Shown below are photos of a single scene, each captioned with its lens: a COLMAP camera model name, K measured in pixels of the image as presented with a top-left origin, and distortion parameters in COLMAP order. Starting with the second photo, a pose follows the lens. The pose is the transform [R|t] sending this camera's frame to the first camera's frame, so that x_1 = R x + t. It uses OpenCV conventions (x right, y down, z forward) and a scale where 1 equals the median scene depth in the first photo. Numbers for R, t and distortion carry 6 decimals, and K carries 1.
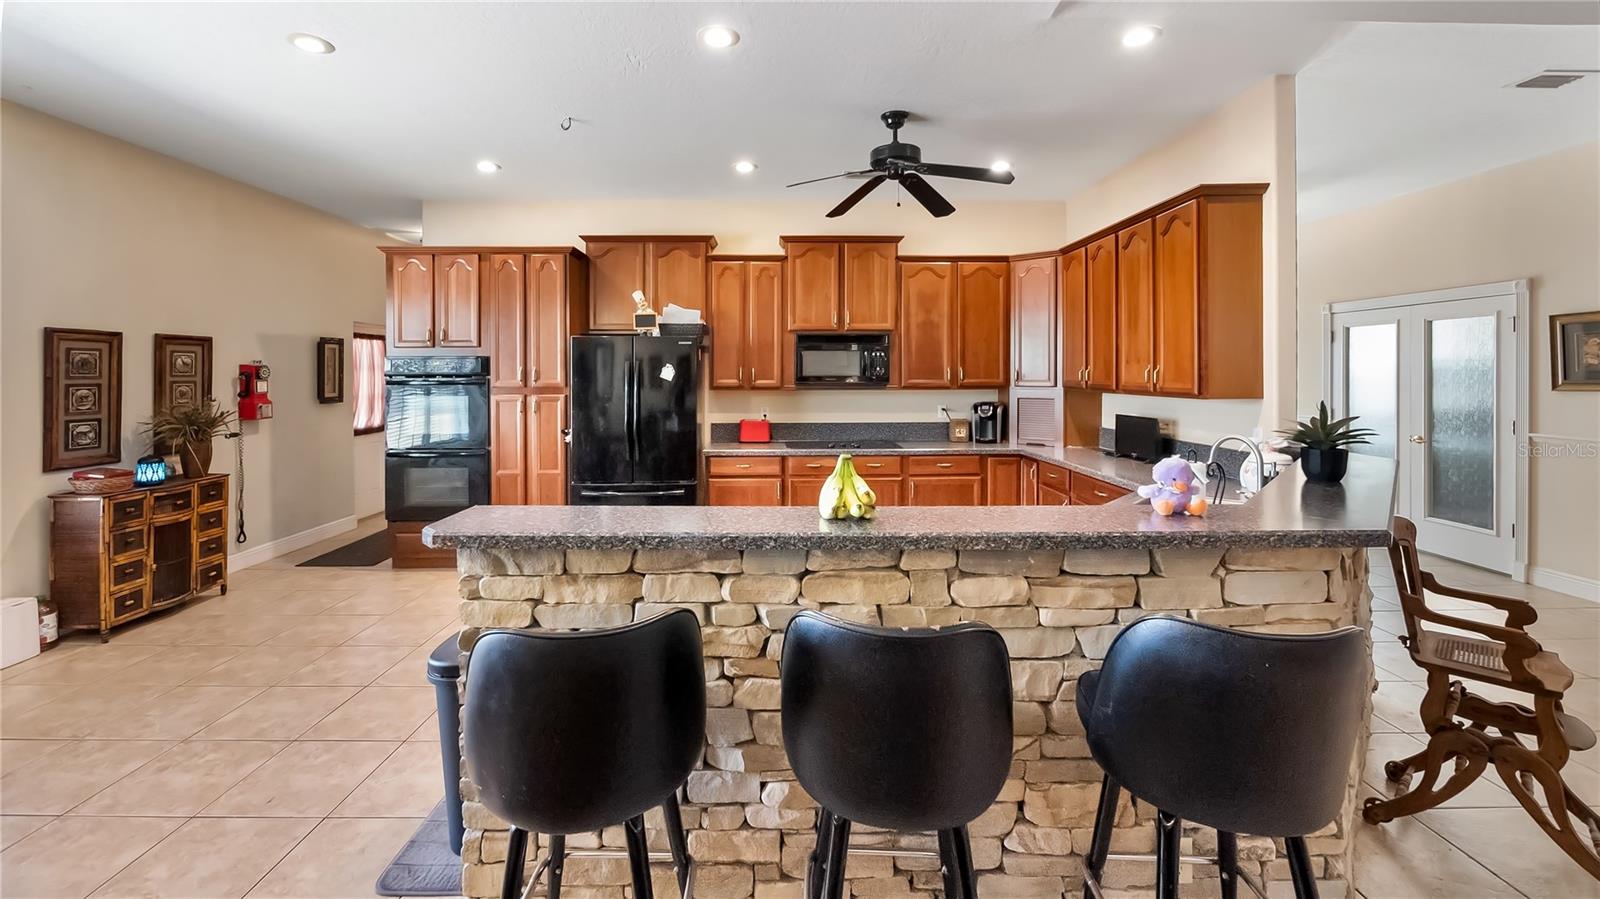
lens RADIAL K [[634.4, 0, 795.6], [0, 634.4, 379.5], [0, 0, 1]] dist [-0.000140, -0.000054]
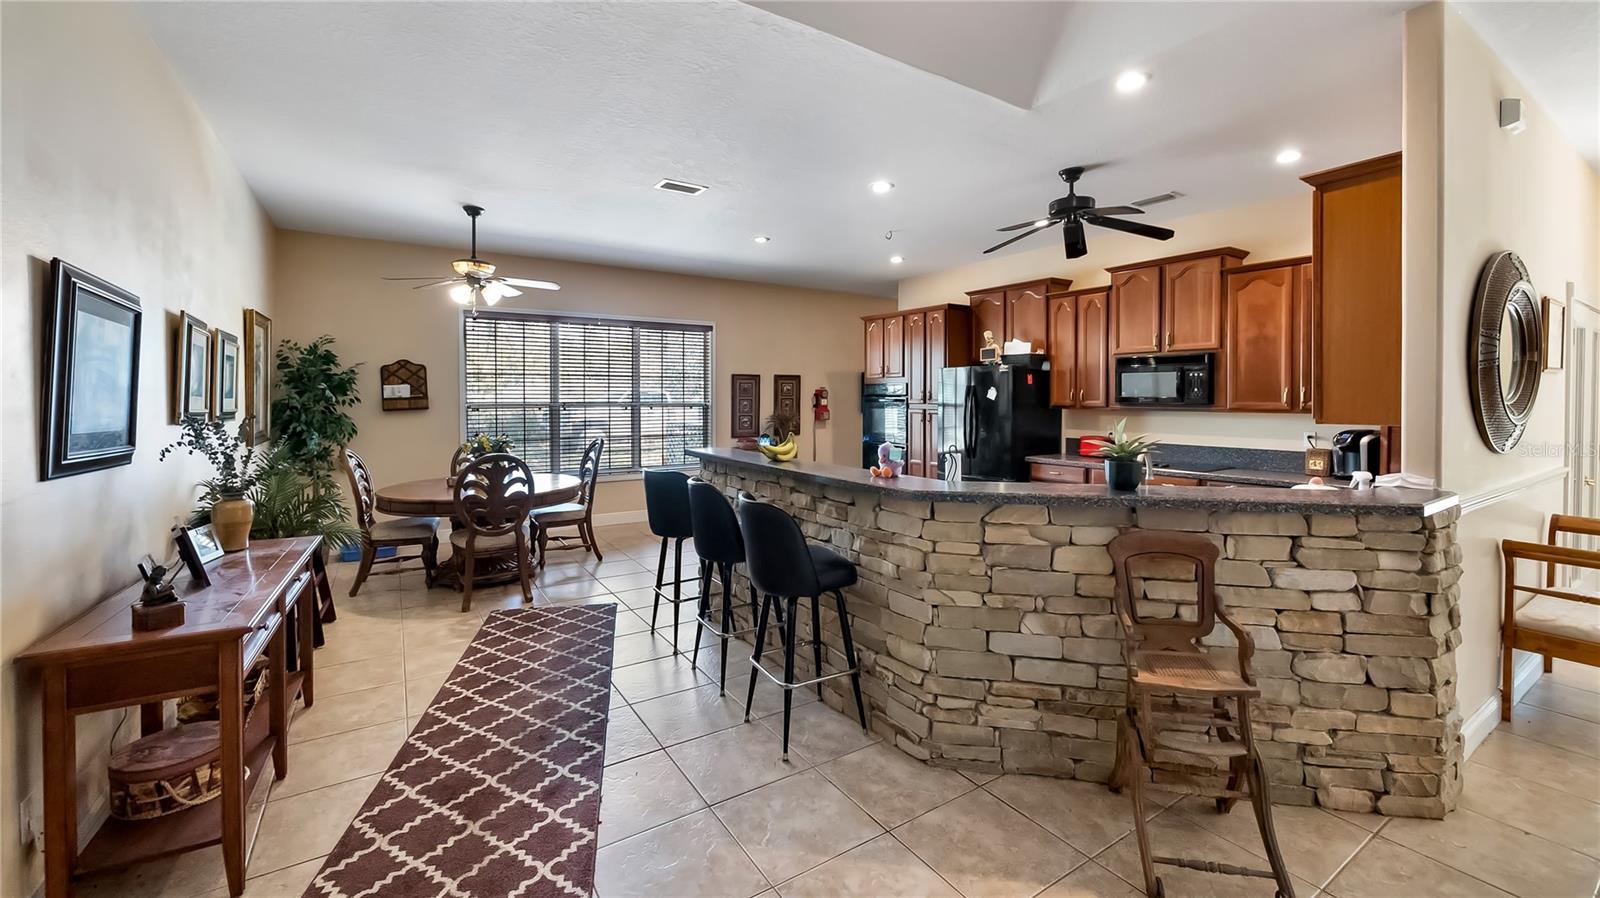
lens RADIAL K [[638.4, 0, 815.8], [0, 638.4, 441.1], [0, 0, 1]] dist [-0.015732, -0.000069]
pose [[0.555153, 0.059869, -0.829591, 0.620423], [-0.007655, 0.997732, 0.066880, 0.001488], [0.831713, -0.030778, 0.554352, -0.027518]]
